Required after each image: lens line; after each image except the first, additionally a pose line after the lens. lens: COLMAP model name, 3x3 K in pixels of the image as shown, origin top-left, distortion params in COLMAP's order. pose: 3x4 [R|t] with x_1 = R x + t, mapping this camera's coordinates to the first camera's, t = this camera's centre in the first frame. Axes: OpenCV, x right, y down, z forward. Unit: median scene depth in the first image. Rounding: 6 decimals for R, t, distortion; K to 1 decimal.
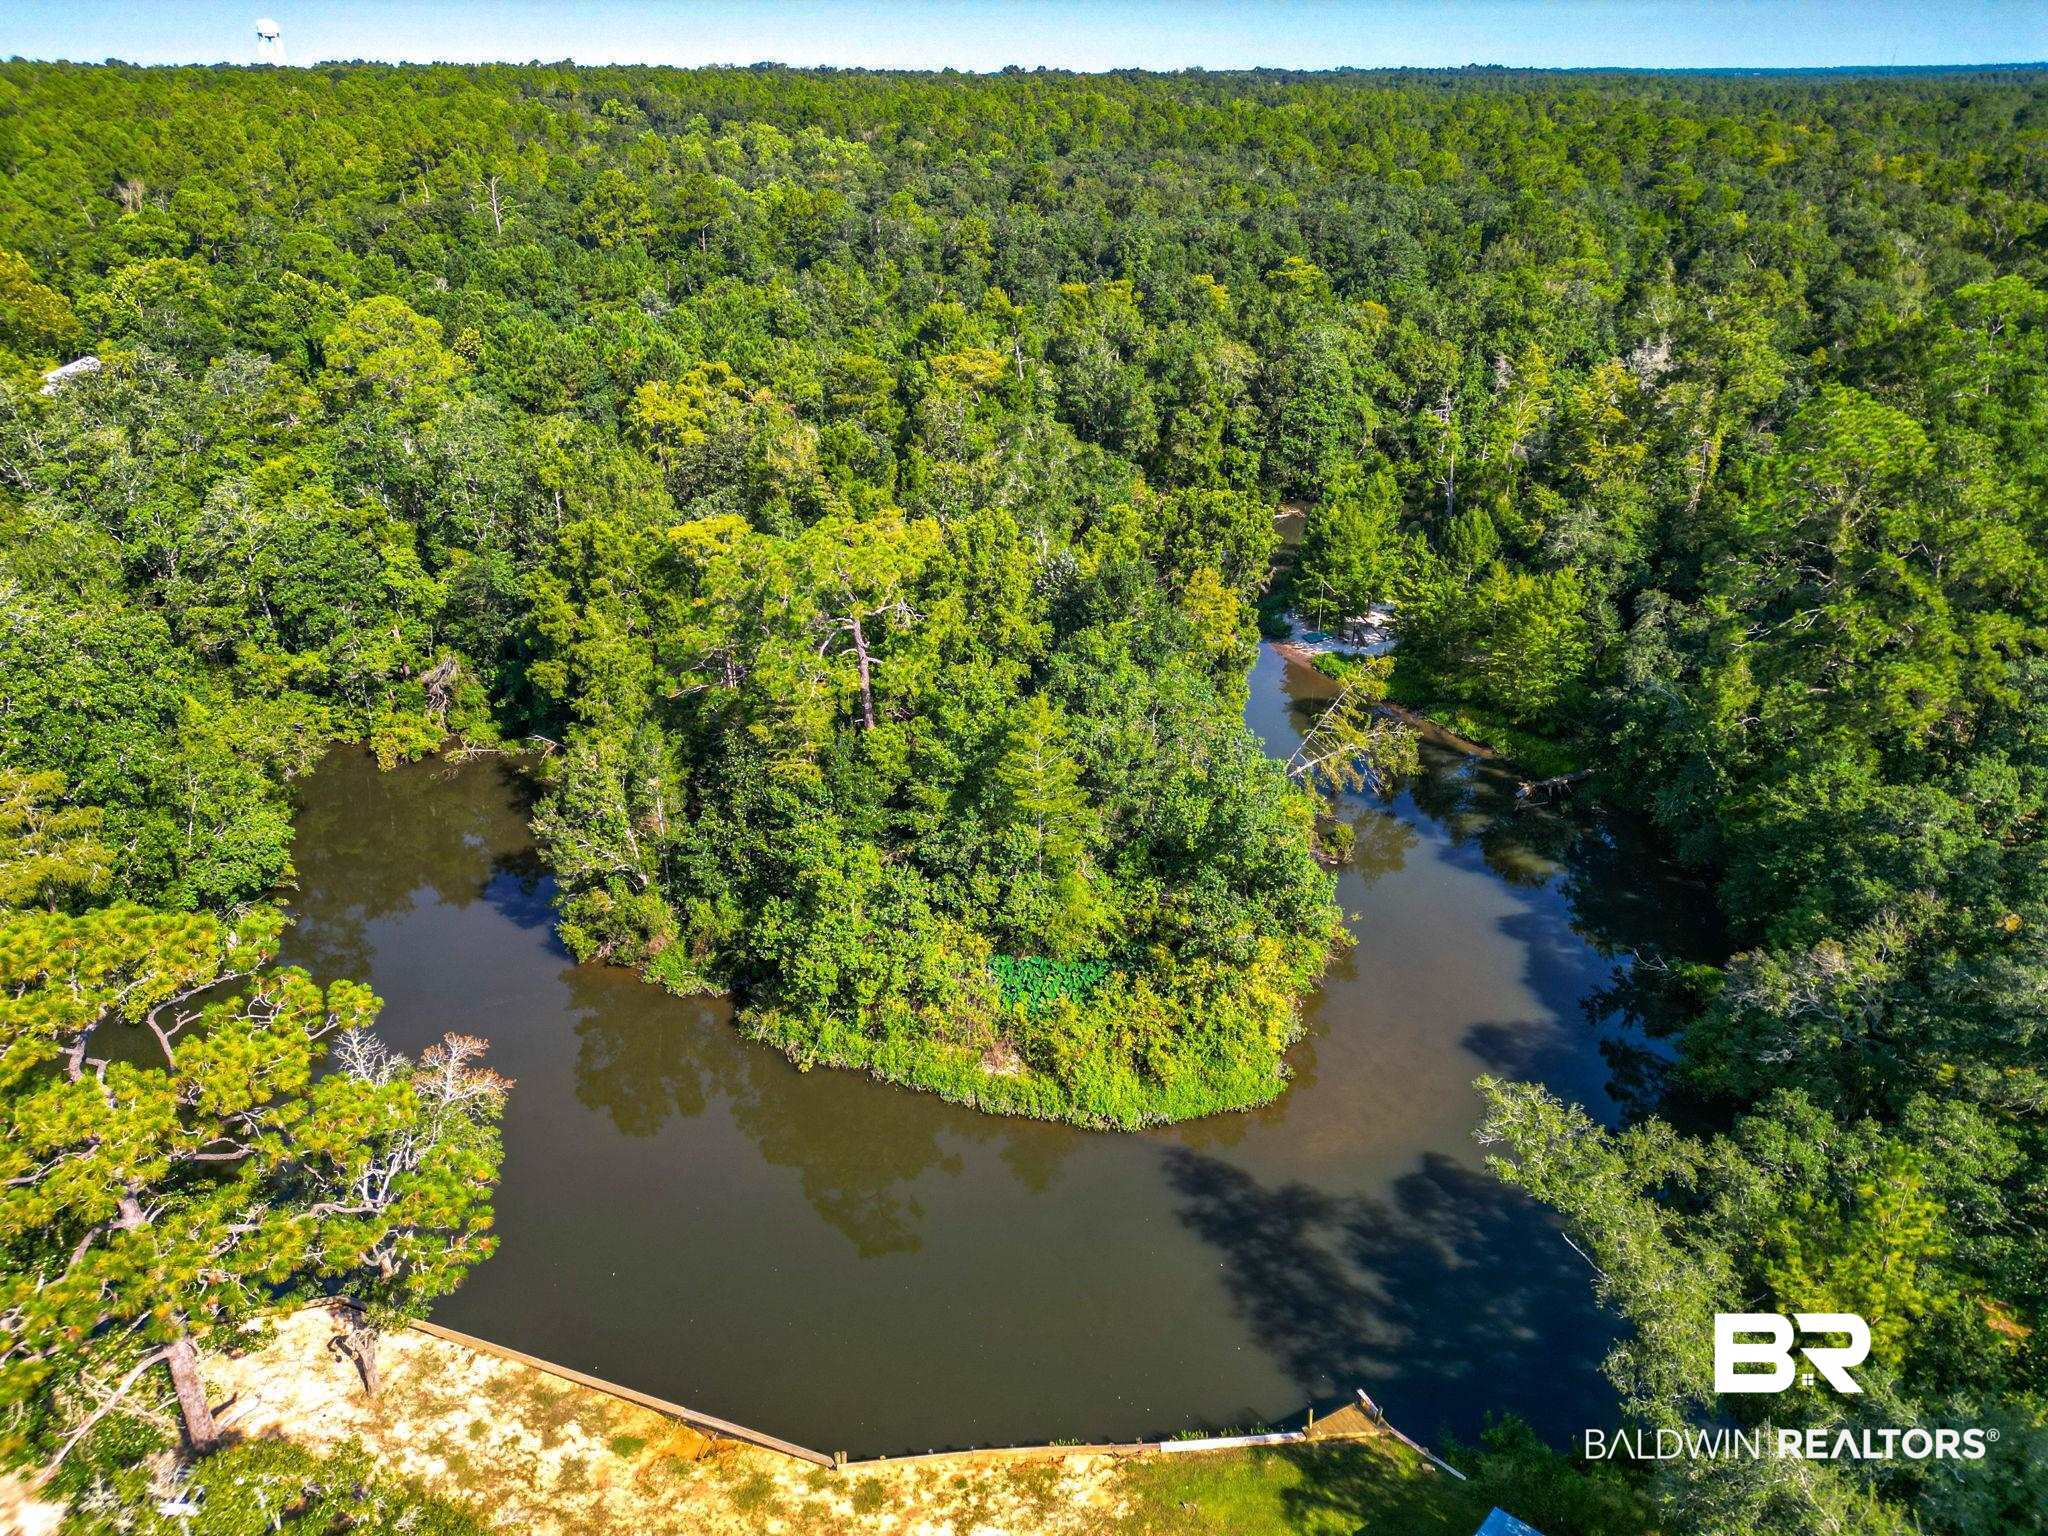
lens RADIAL K [[1433.7, 0, 1024.0], [0, 1433.7, 768.0], [0, 0, 1]] dist [0.038830, -0.046263]
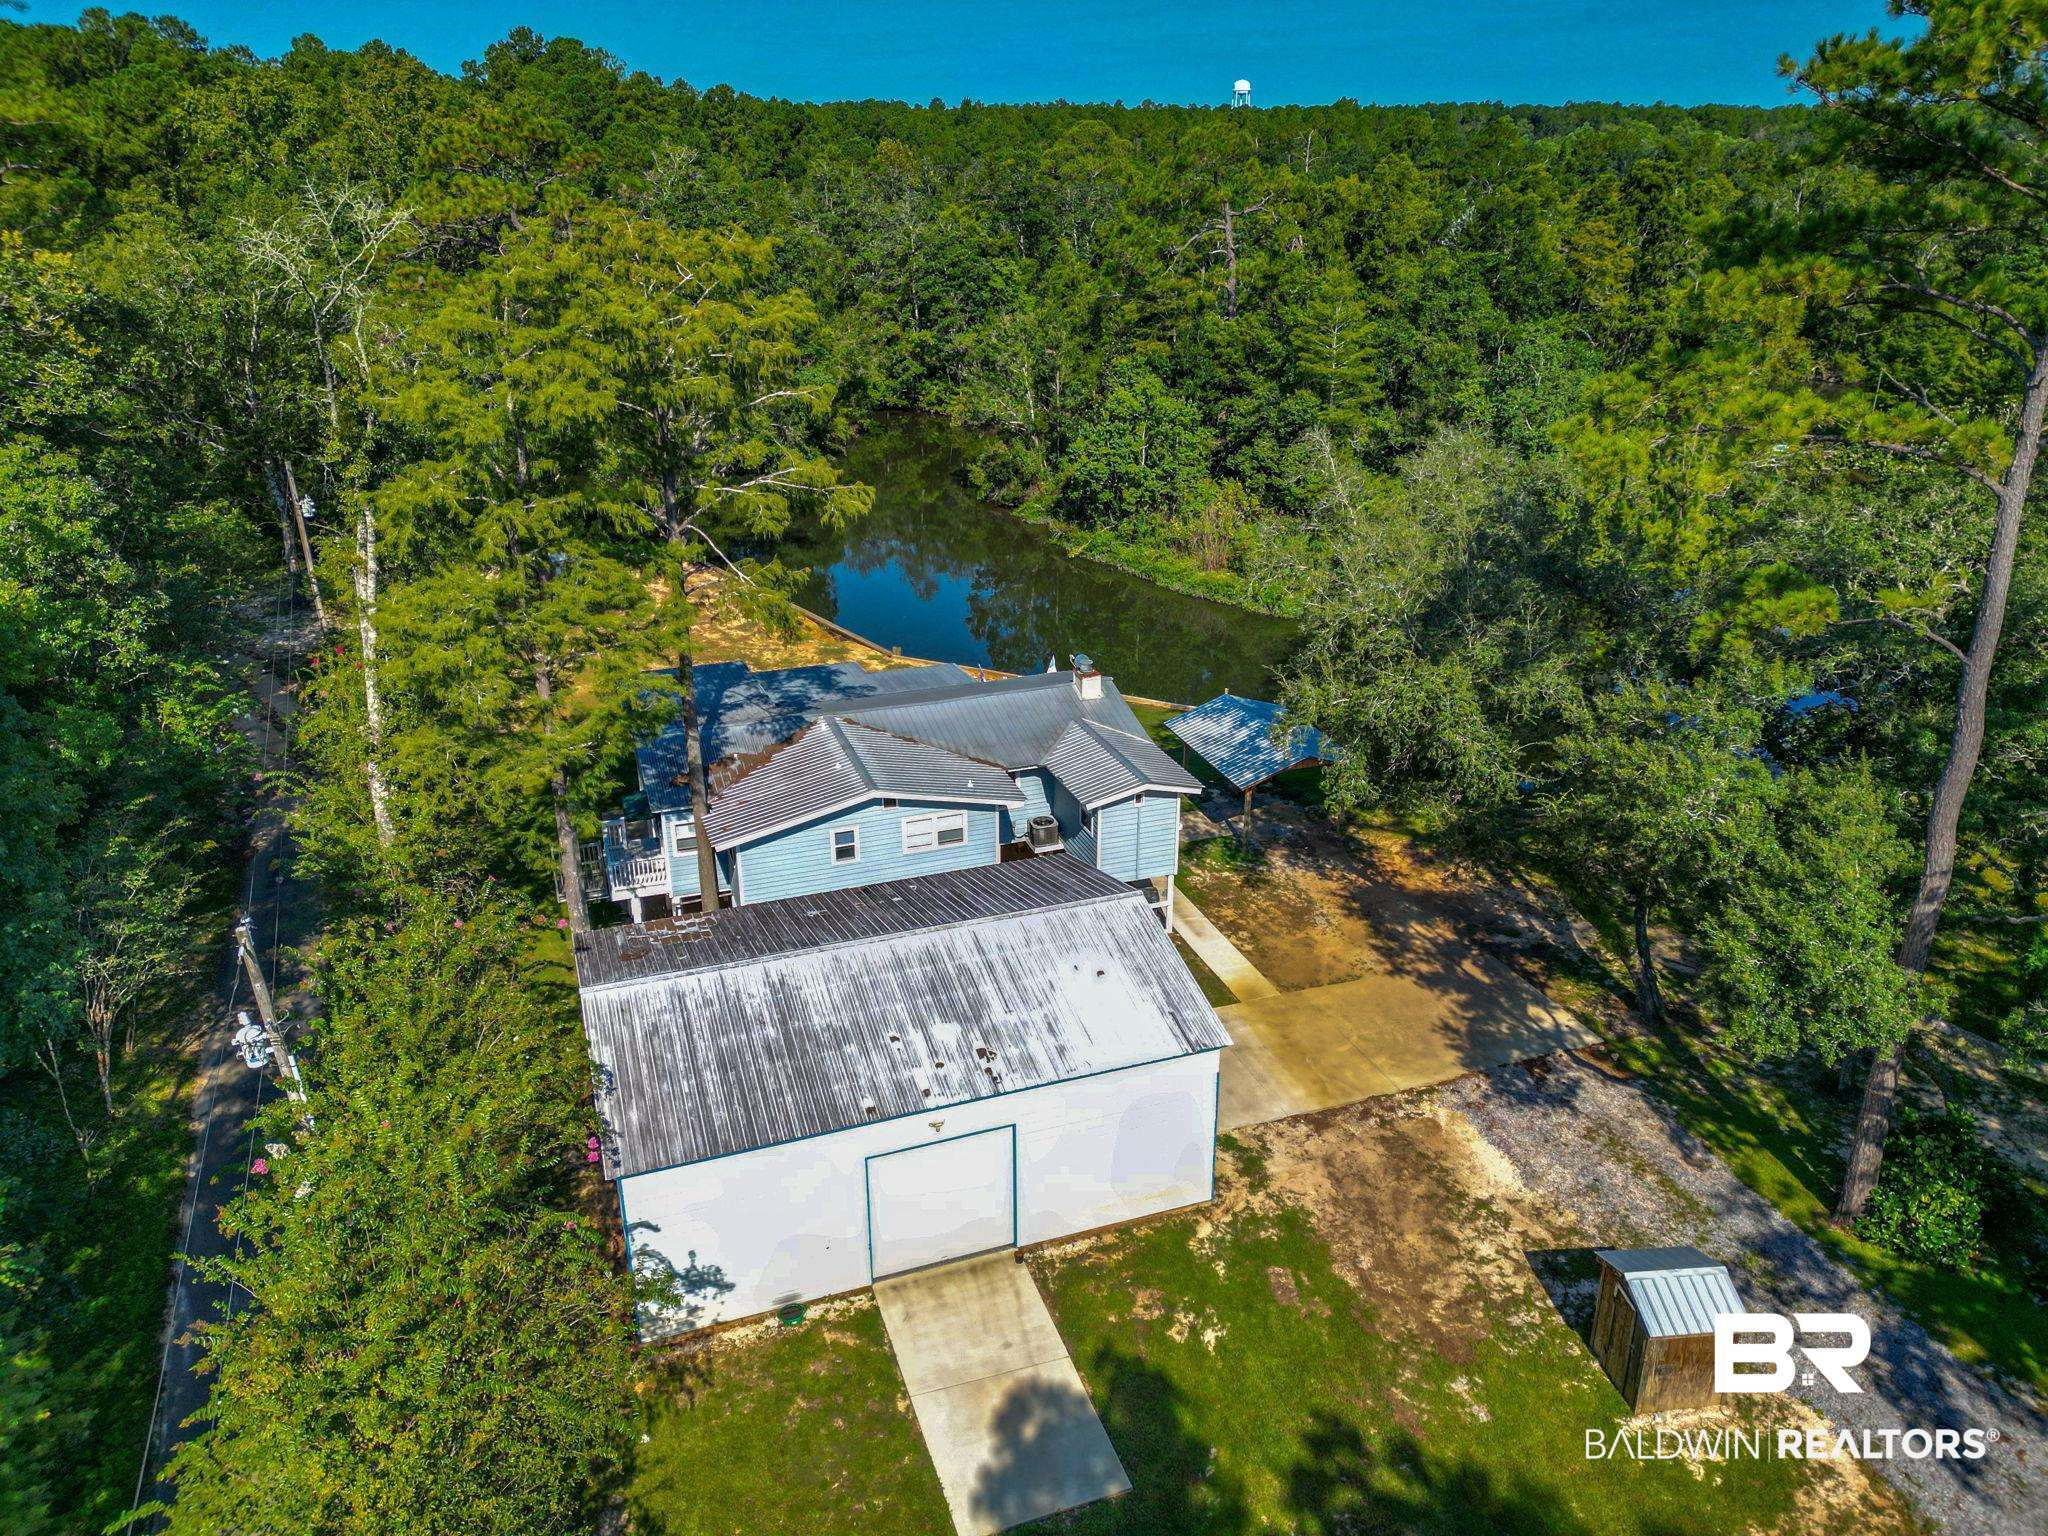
lens RADIAL K [[1450.0, 0, 1024.0], [0, 1450.0, 768.0], [0, 0, 1]] dist [0.039160, -0.049148]
pose [[0.827454, 0.205531, -0.522568, 0.218597], [-0.231198, 0.972767, 0.016509, 0.165648], [0.511730, 0.107156, 0.852438, -0.022360]]
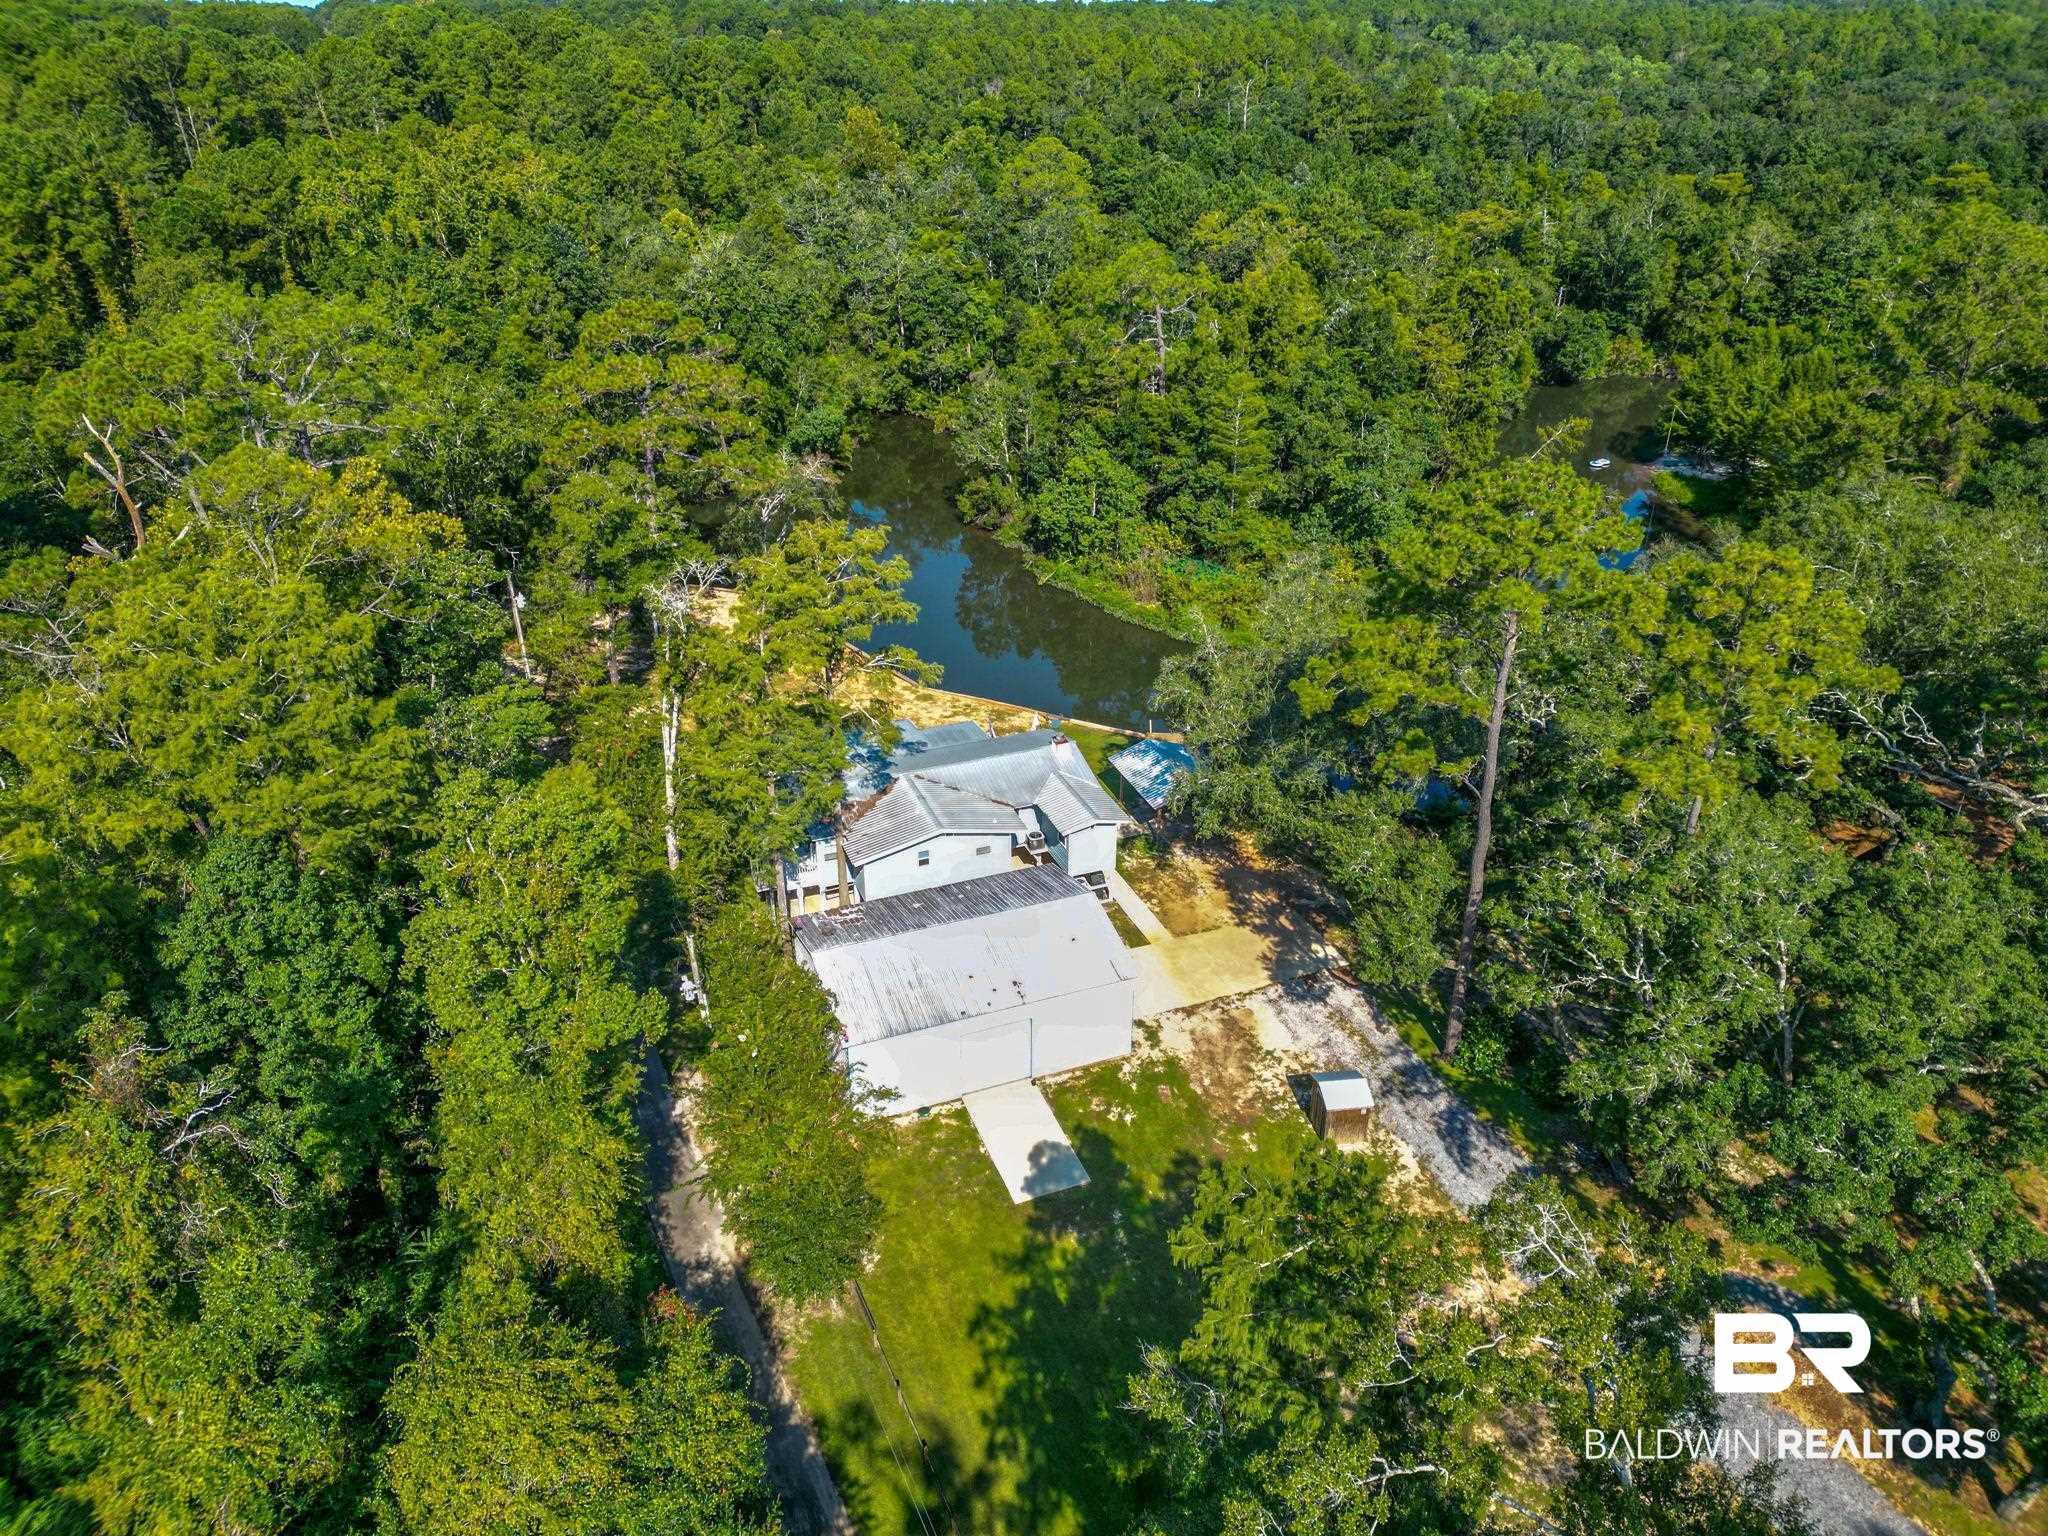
lens RADIAL K [[1433.7, 0, 1024.0], [0, 1433.7, 768.0], [0, 0, 1]] dist [0.038830, -0.046263]
pose [[0.845699, 0.239370, -0.476964, 0.287012], [-0.223152, 0.970491, 0.091385, 0.118886], [0.484764, 0.029151, 0.874159, -0.180973]]
